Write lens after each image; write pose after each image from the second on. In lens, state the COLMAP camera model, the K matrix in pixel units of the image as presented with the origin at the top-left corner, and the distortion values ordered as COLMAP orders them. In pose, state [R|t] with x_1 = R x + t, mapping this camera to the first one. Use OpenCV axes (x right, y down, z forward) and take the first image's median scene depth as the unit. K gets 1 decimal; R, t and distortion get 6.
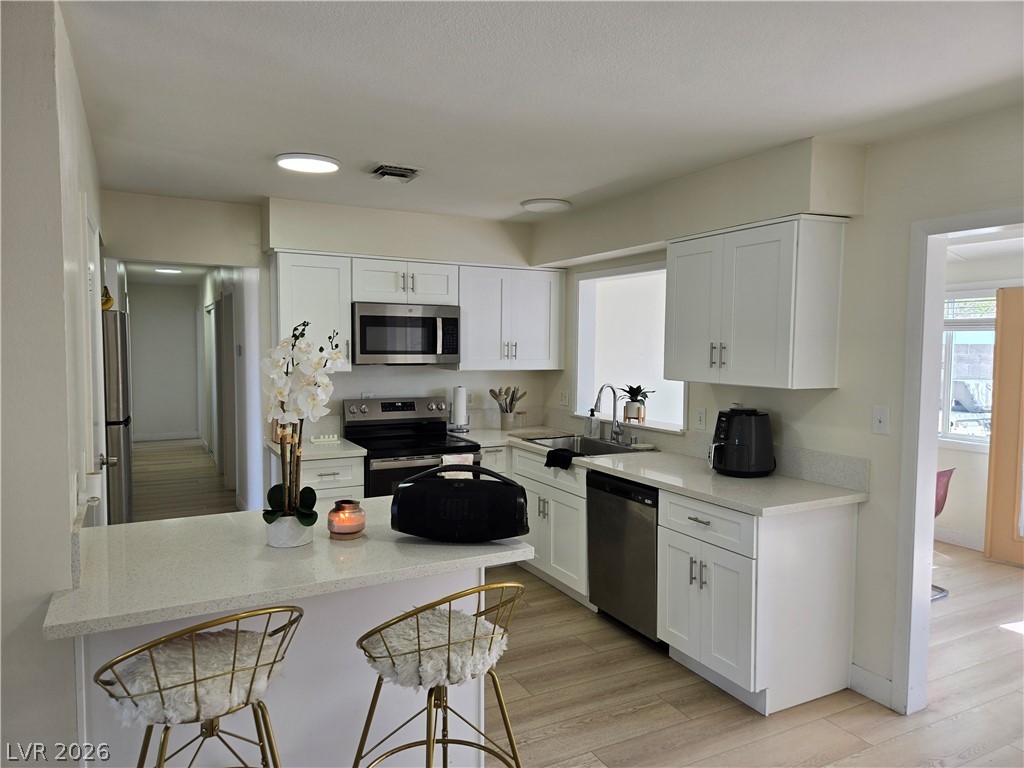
lens RADIAL K [[685.5, 0, 510.8], [0, 685.5, 386.3], [0, 0, 1]] dist [0.060974, -0.044514]
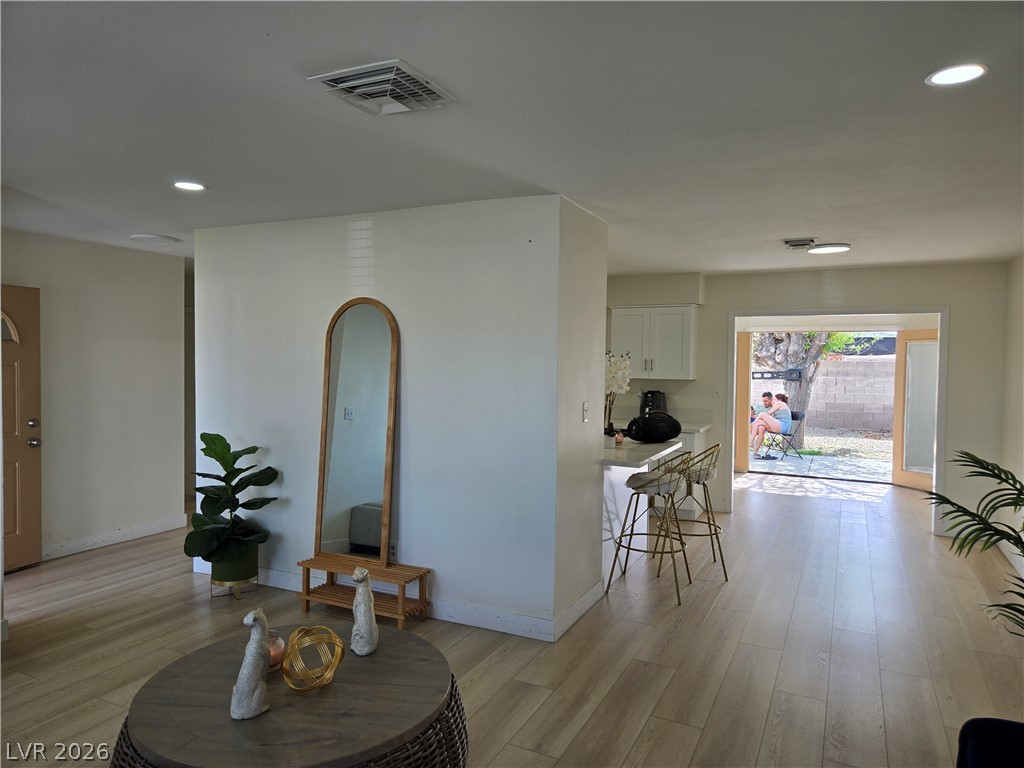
lens RADIAL K [[685.5, 0, 503.6], [0, 685.5, 382.9], [0, 0, 1]] dist [0.060974, -0.044514]
pose [[0.818470, -0.019694, 0.574212, -0.924314], [0.029229, 0.999545, -0.007380, 0.008214], [-0.573806, 0.022824, 0.818673, -0.330979]]
